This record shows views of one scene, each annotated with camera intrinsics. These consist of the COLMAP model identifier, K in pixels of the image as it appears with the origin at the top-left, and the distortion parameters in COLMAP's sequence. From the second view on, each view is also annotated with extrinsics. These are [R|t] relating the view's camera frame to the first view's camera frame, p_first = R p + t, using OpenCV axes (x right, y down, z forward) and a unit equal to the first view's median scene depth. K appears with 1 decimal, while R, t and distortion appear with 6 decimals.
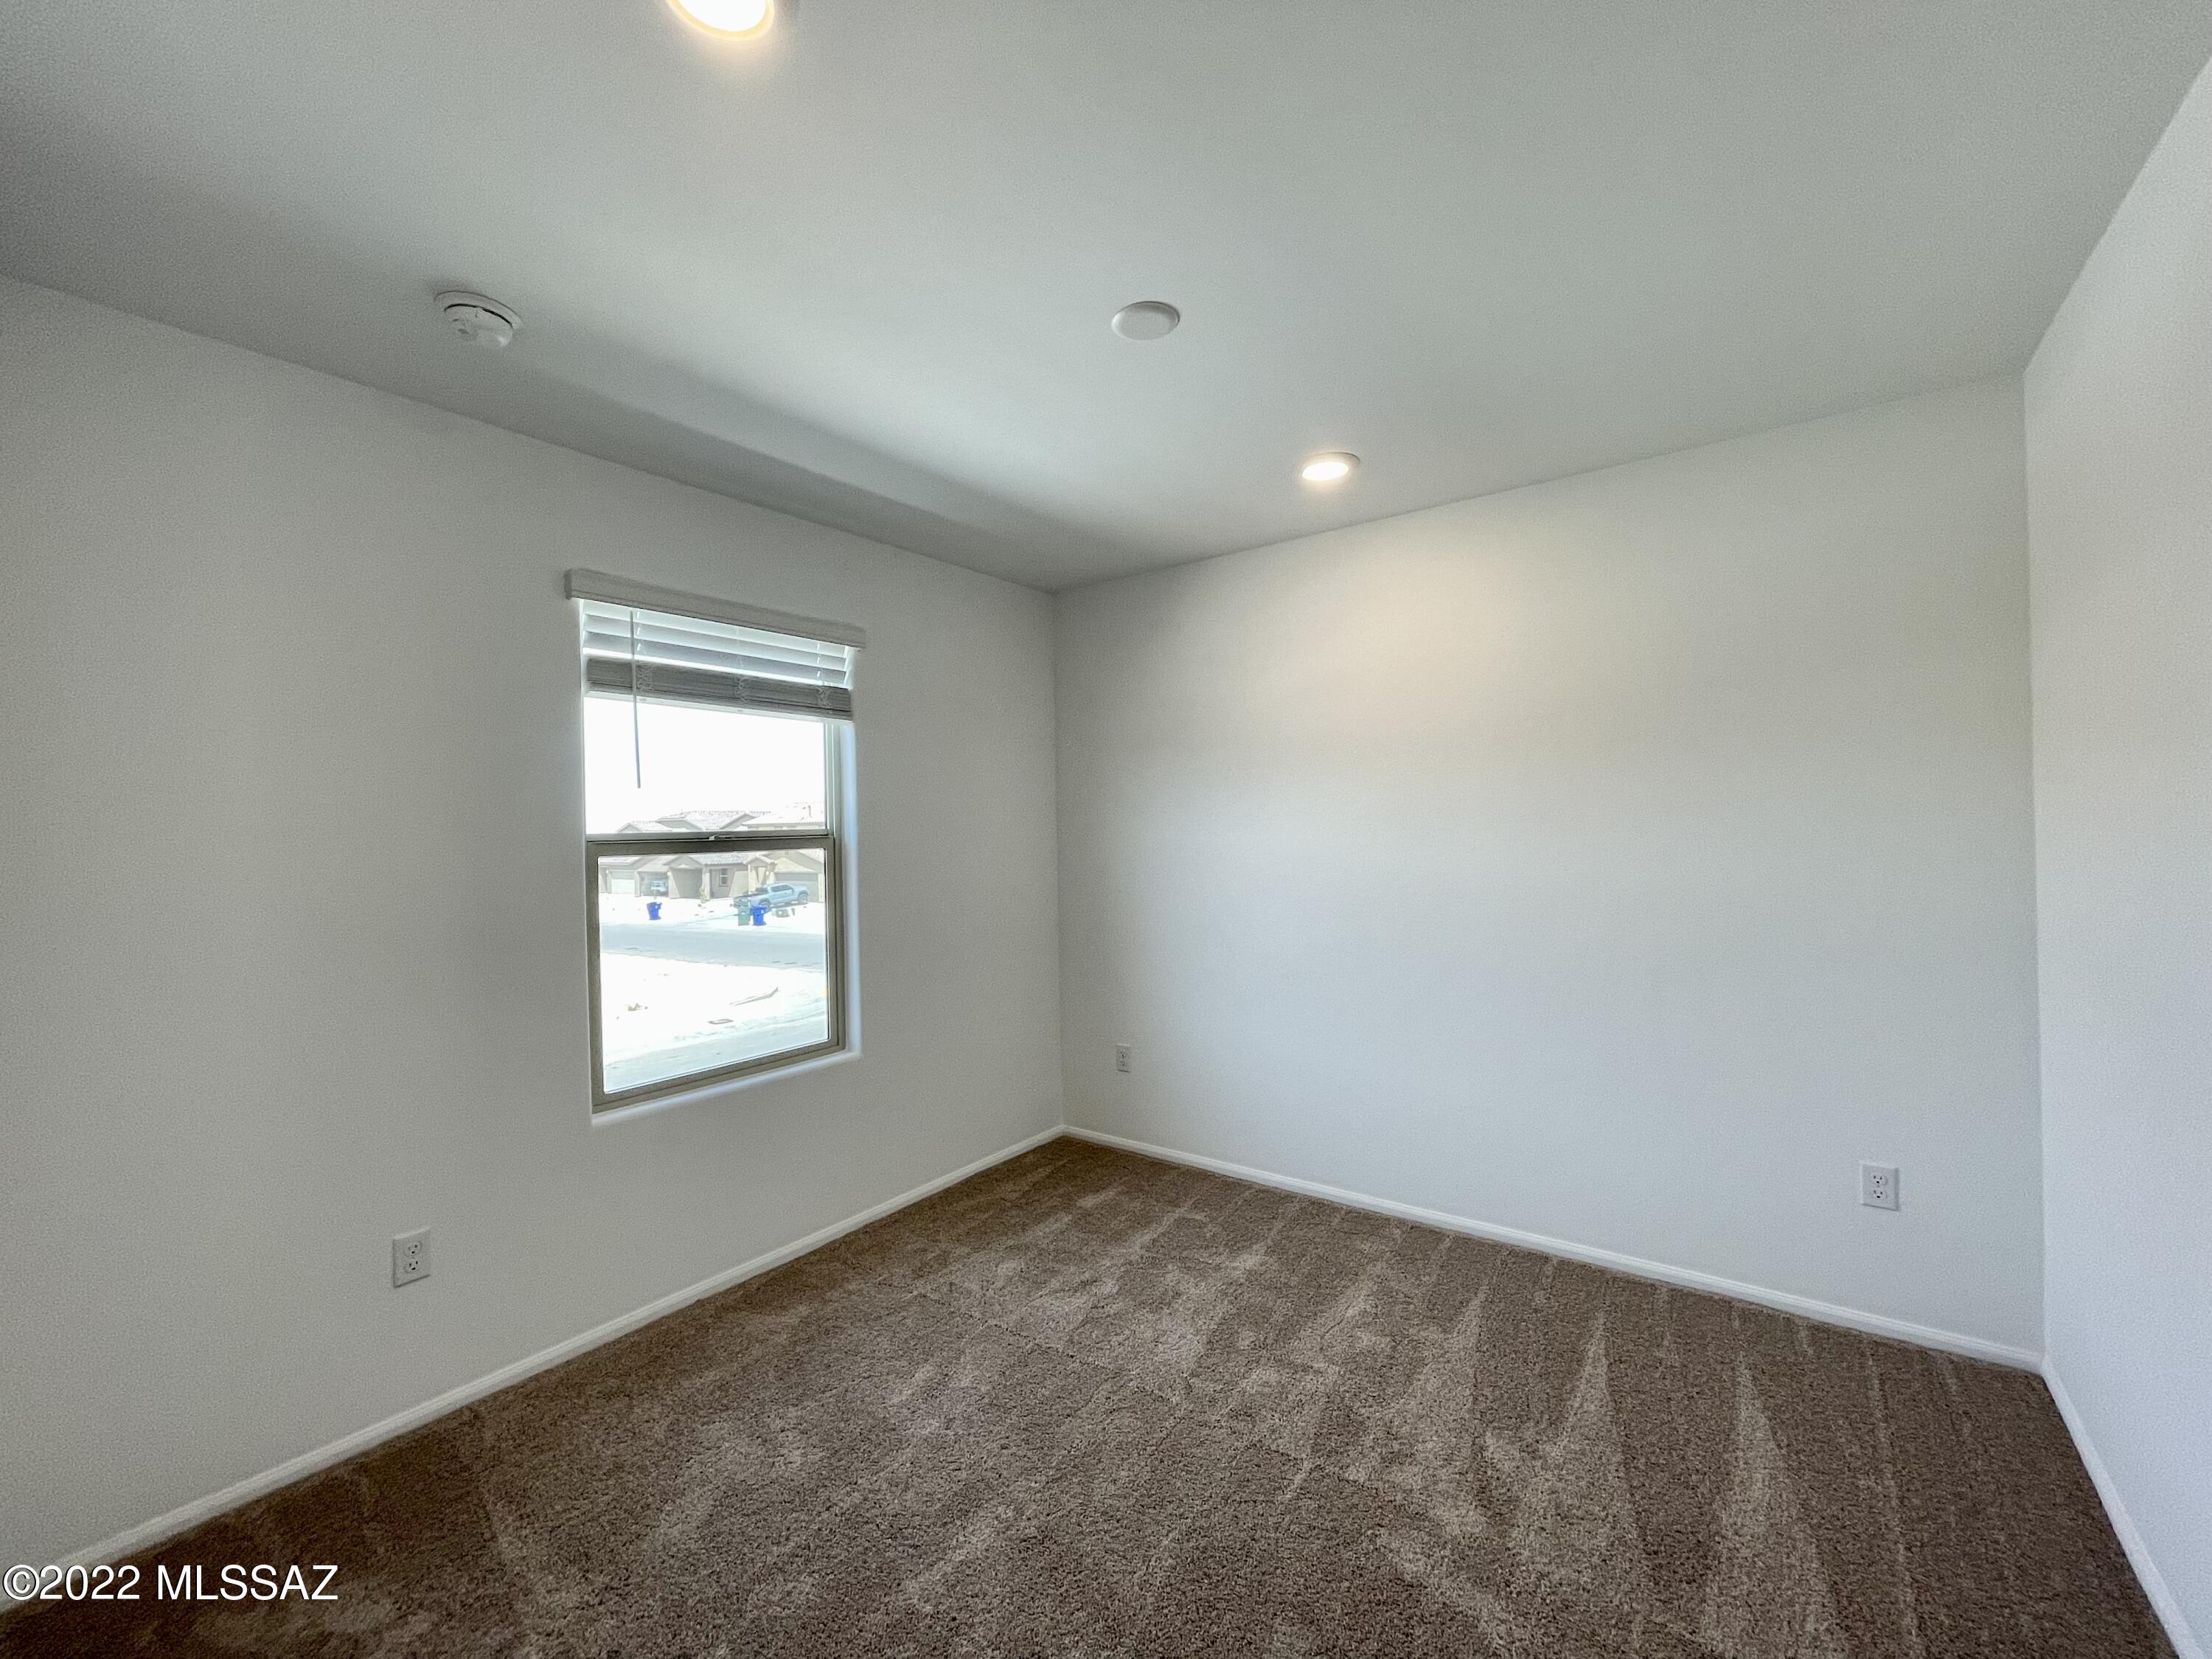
lens RADIAL K [[892.7, 0, 1104.8], [0, 892.7, 836.9], [0, 0, 1]] dist [-0.003532, 0.000772]
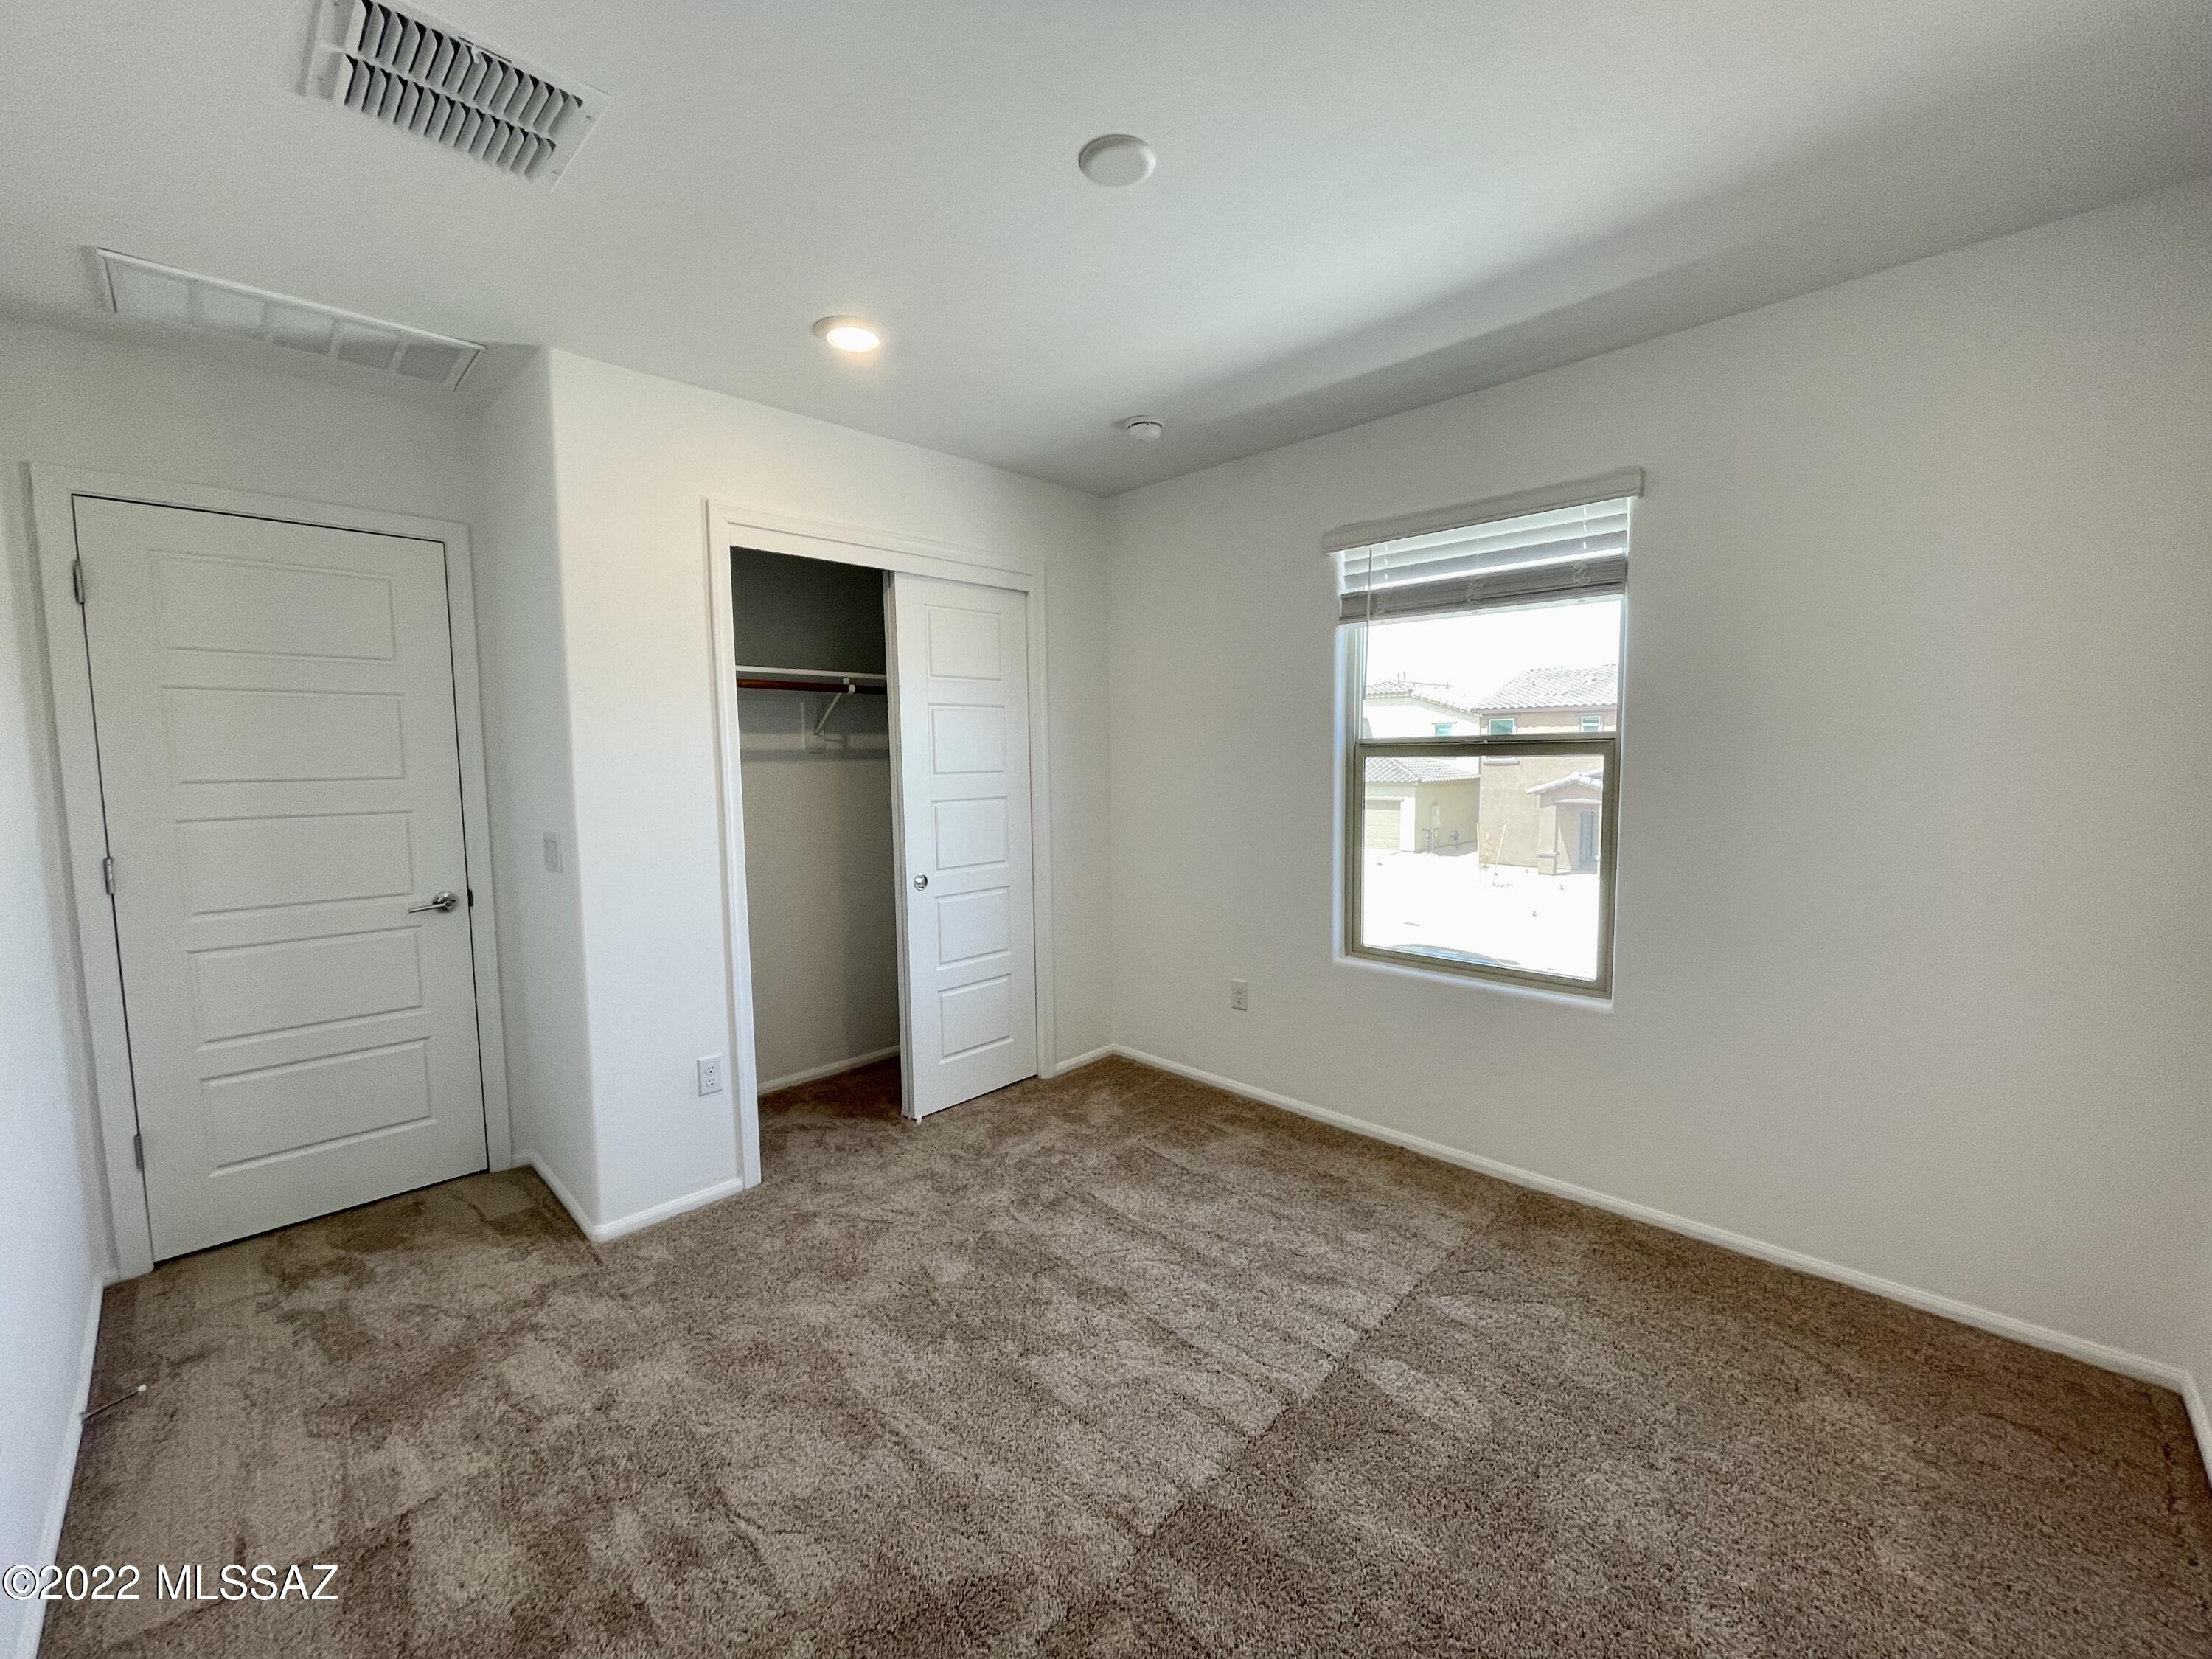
lens RADIAL K [[892.7, 0, 1109.1], [0, 892.7, 834.6], [0, 0, 1]] dist [-0.003532, 0.000772]
pose [[-0.125501, 0.116849, -0.985188, 0.597446], [0.004084, 0.993092, 0.117266, -0.013881], [0.992085, 0.010694, -0.125111, 0.673336]]
